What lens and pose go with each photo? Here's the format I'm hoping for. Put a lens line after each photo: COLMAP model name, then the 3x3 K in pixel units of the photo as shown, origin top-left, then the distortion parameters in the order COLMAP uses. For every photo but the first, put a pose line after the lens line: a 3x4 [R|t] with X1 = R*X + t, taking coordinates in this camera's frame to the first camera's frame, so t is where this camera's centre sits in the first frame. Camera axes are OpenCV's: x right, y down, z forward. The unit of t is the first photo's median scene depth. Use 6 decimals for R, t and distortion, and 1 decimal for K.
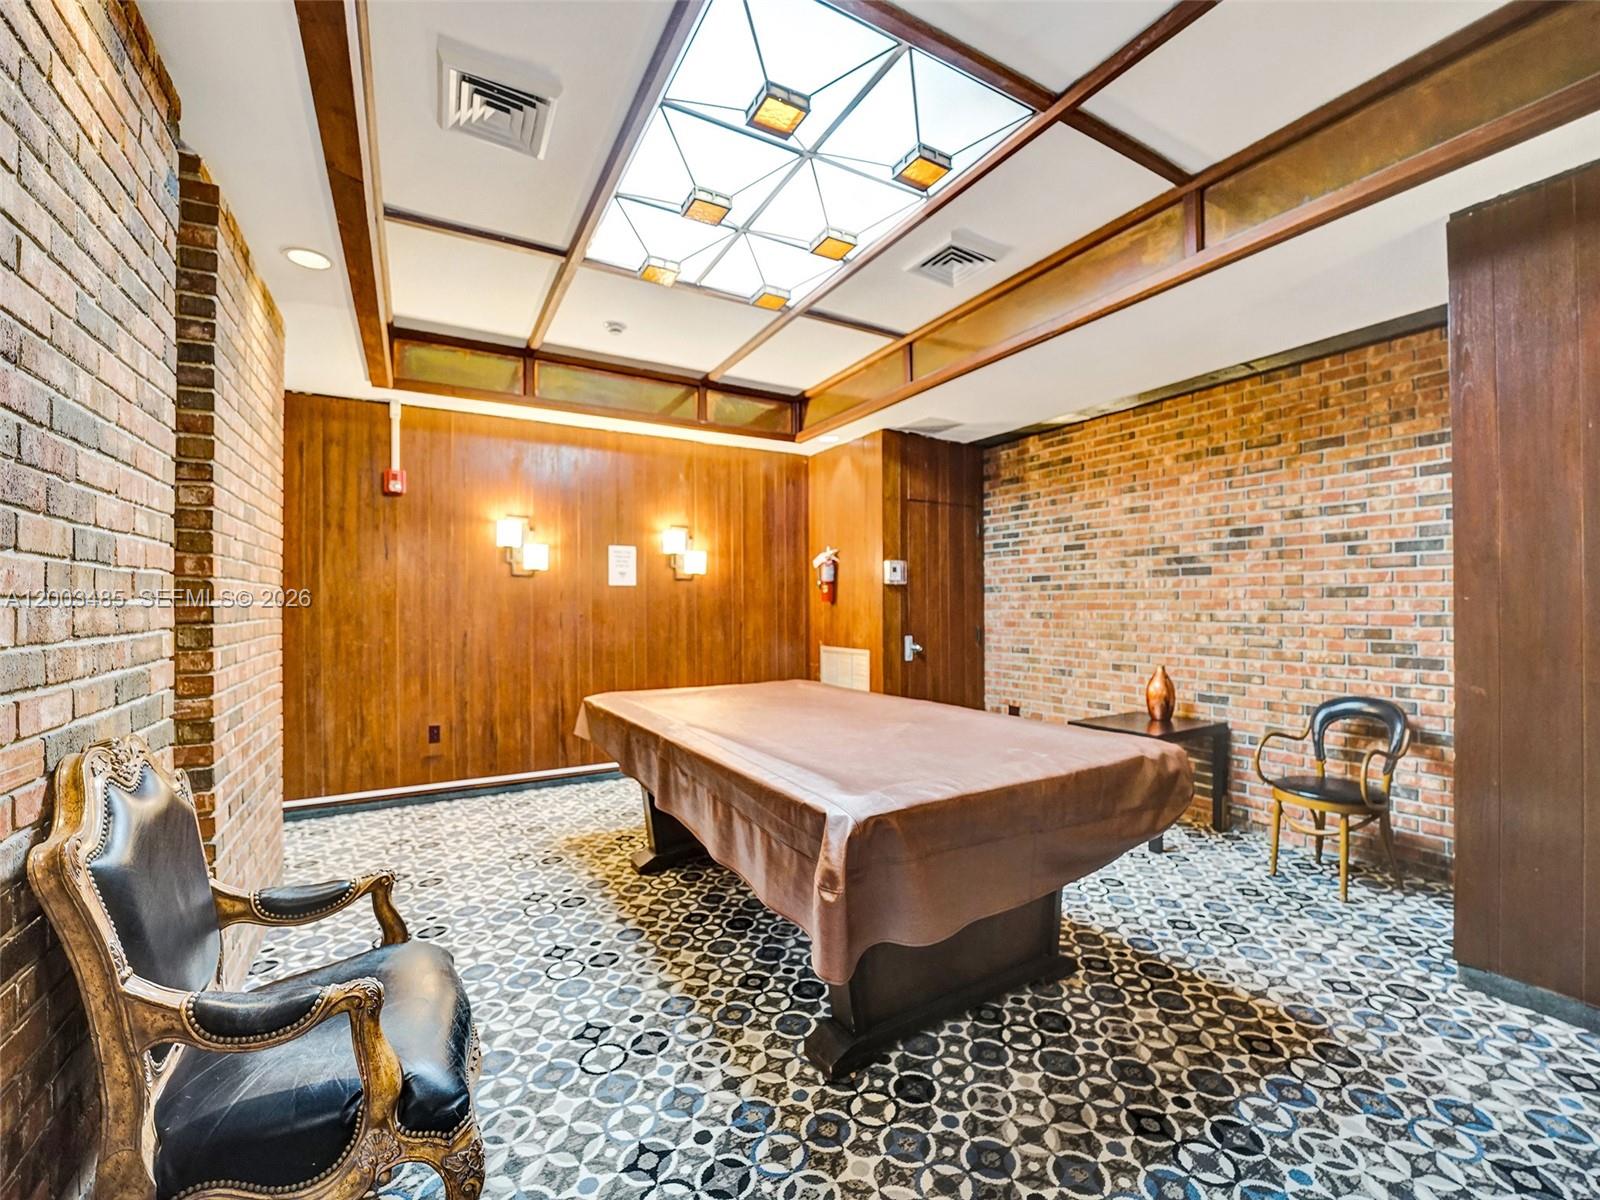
lens RADIAL K [[662.2, 0, 791.0], [0, 662.2, 606.2], [0, 0, 1]] dist [-0.000851, -0.000063]
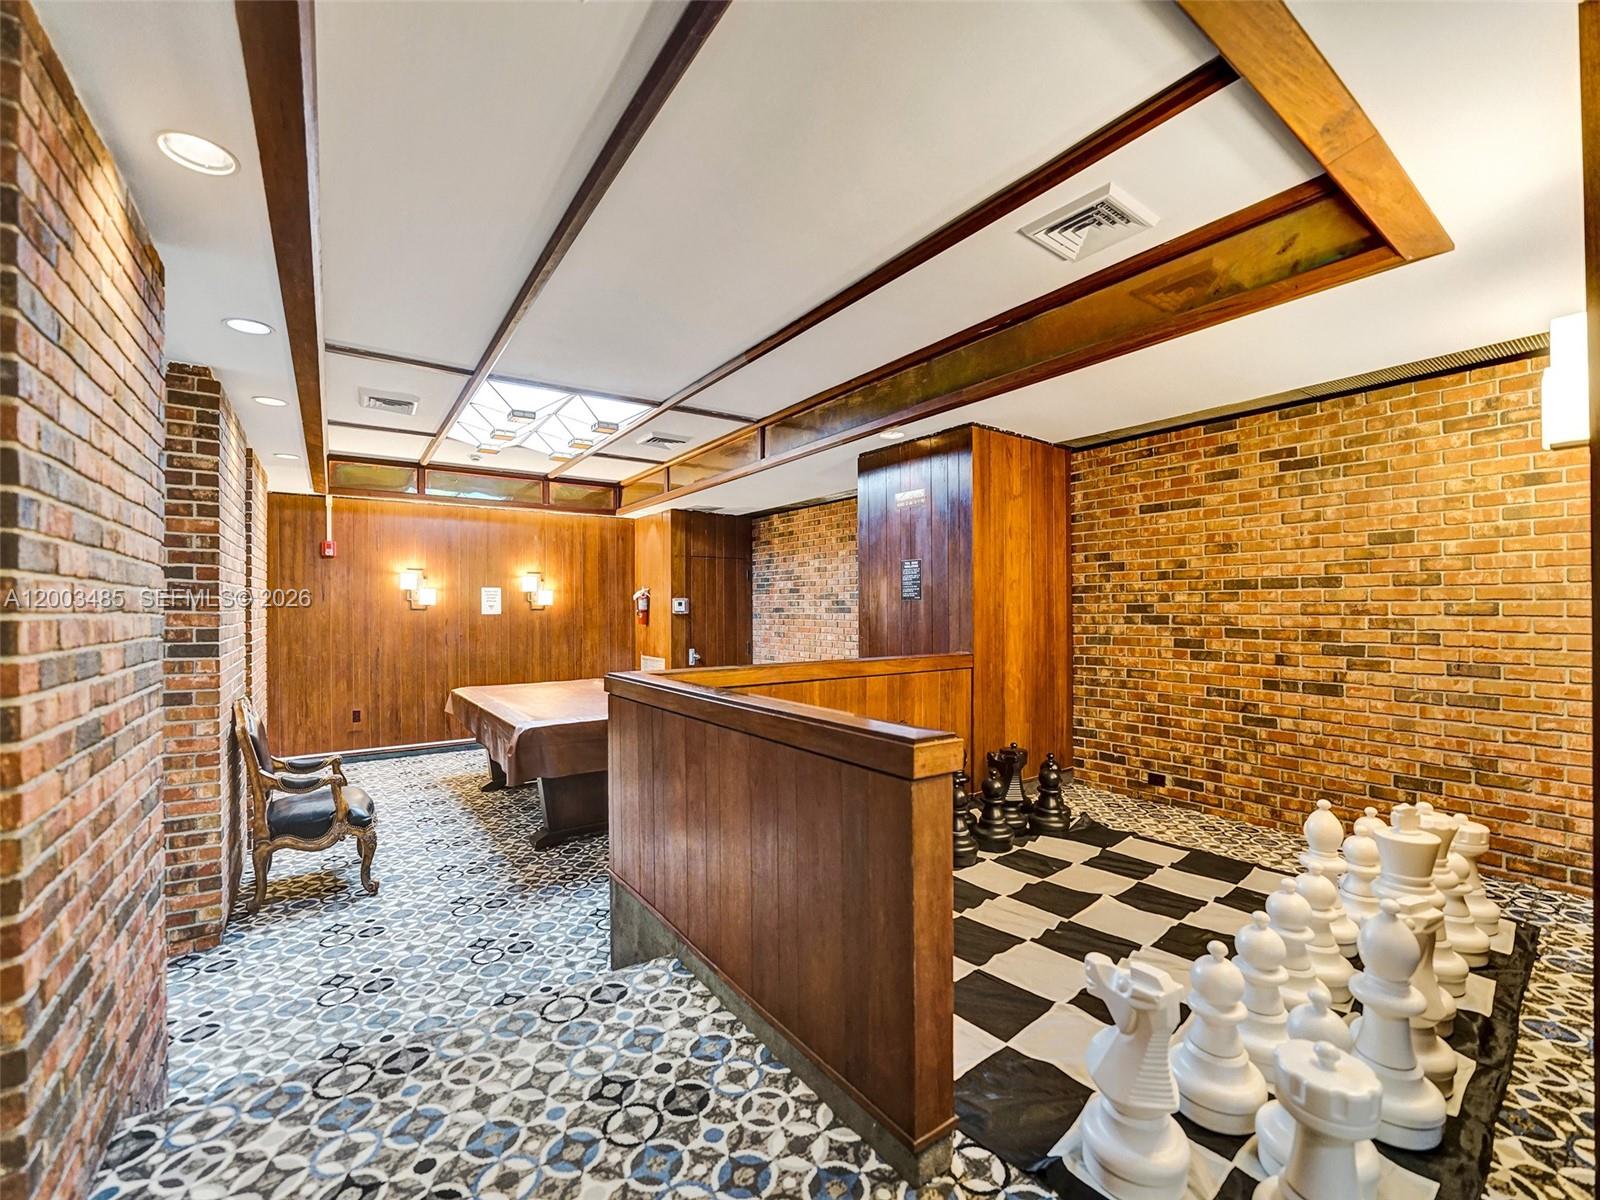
lens RADIAL K [[662.2, 0, 775.9], [0, 662.2, 612.3], [0, 0, 1]] dist [-0.000851, -0.000063]
pose [[0.997231, 0.001951, 0.074342, 0.243723], [-0.002509, 0.999969, 0.007422, -0.045194], [-0.074325, -0.007588, 0.997205, -0.462621]]
